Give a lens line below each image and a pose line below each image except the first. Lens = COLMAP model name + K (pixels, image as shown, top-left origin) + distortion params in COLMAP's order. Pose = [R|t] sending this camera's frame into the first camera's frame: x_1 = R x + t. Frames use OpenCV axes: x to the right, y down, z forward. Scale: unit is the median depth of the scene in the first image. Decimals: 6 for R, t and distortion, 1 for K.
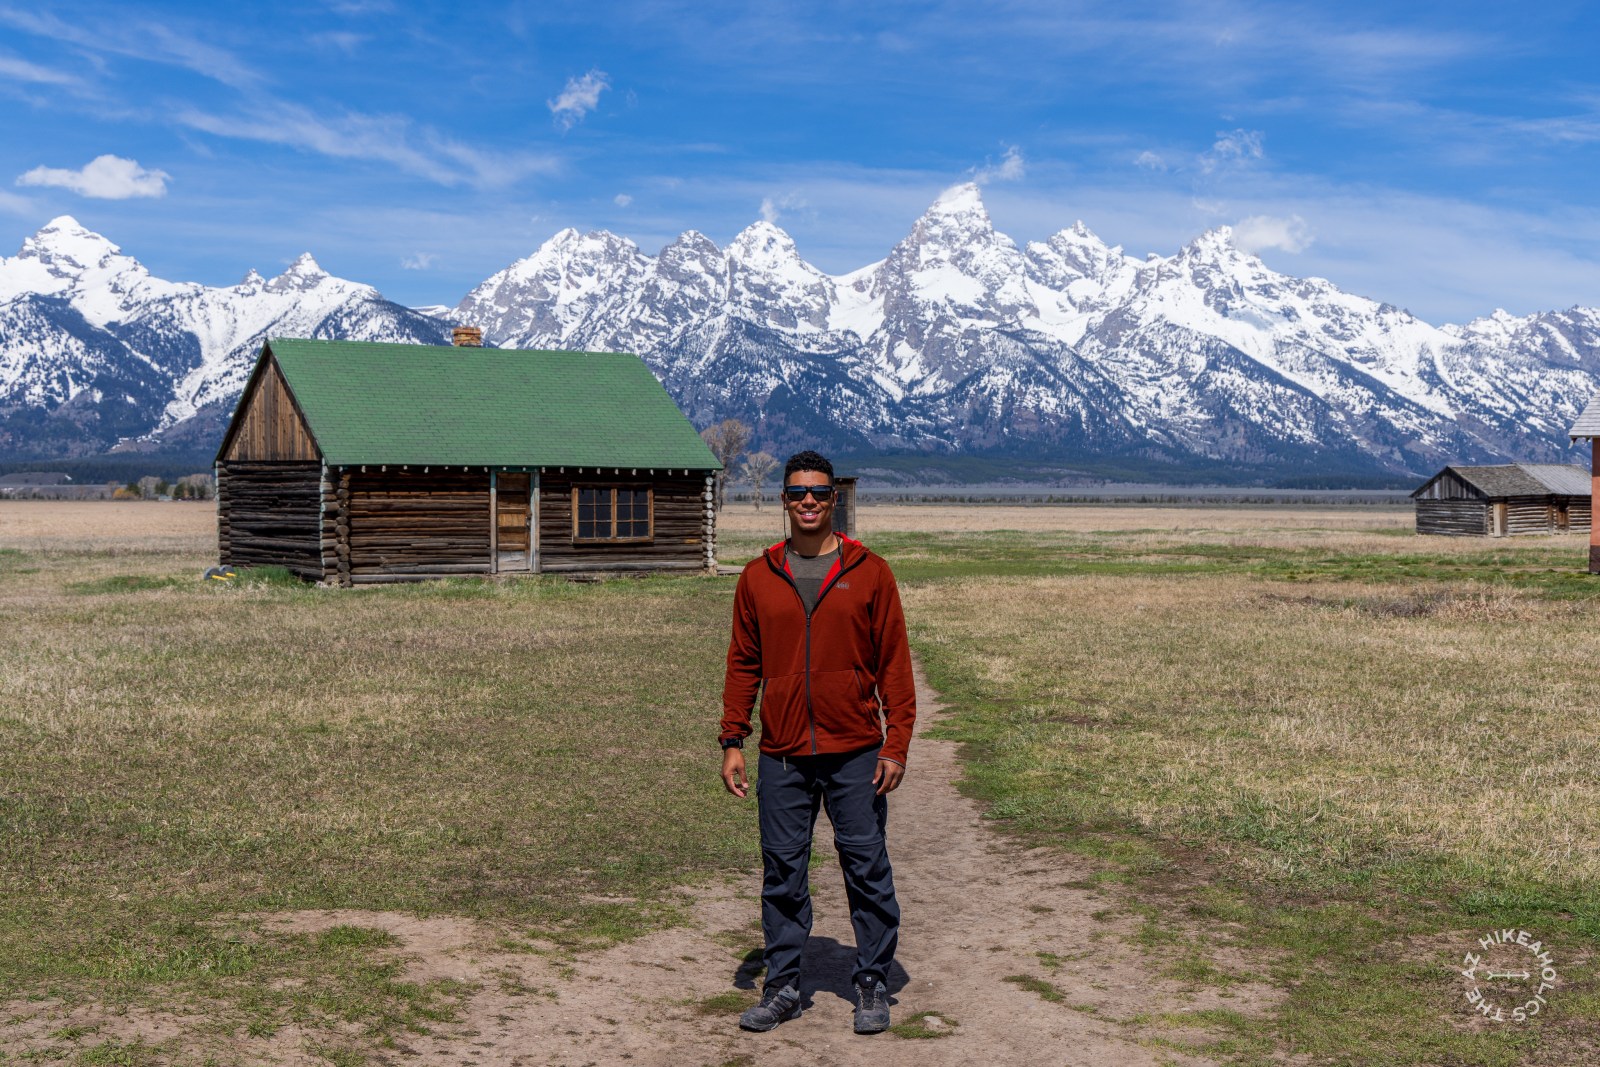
lens RADIAL K [[1890.9, 0, 800.0], [0, 1890.9, 533.5], [0, 0, 1]] dist [-0.008394, 0.002171]
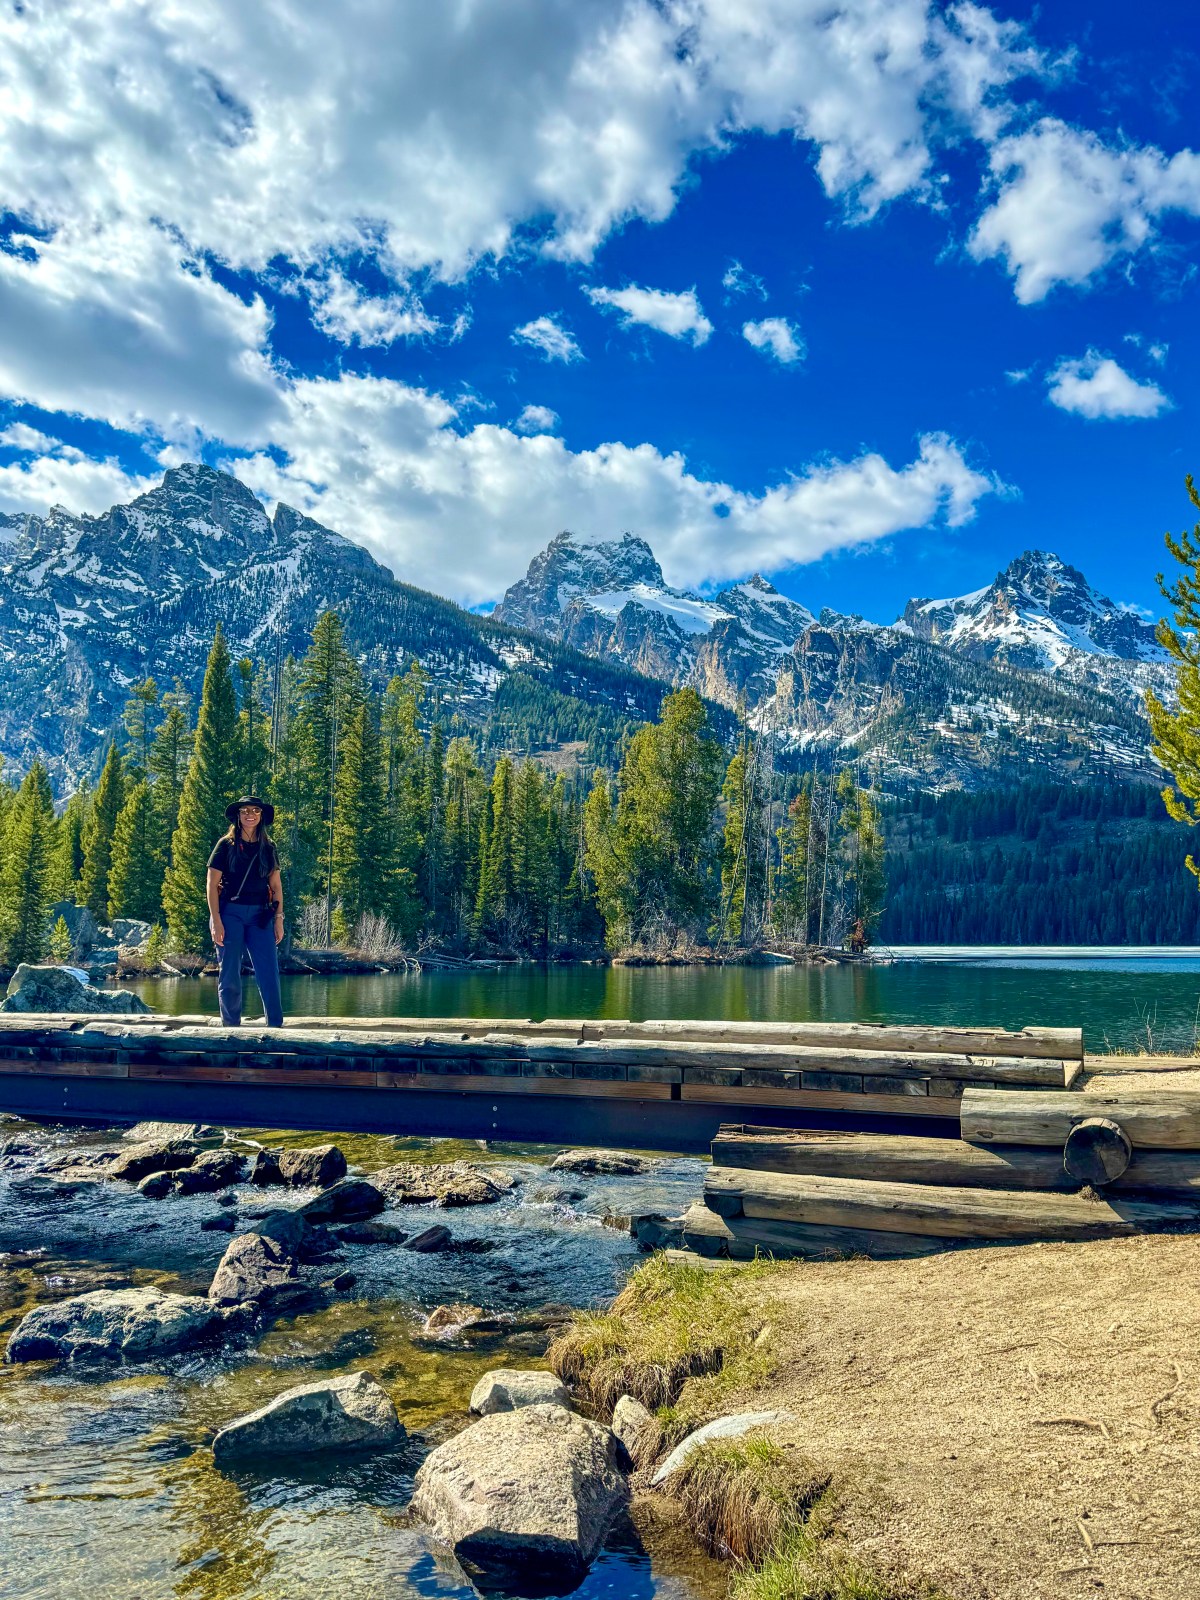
lens RADIAL K [[1284.6, 0, 600.0], [0, 1284.6, 800.0], [0, 0, 1]] dist [0.232008, -0.539359]
pose [[0.960893, 0.017174, 0.276387, -0.057663], [0.019151, 0.991564, -0.128197, -0.026740], [-0.276257, 0.128477, 0.952458, 0.761456]]
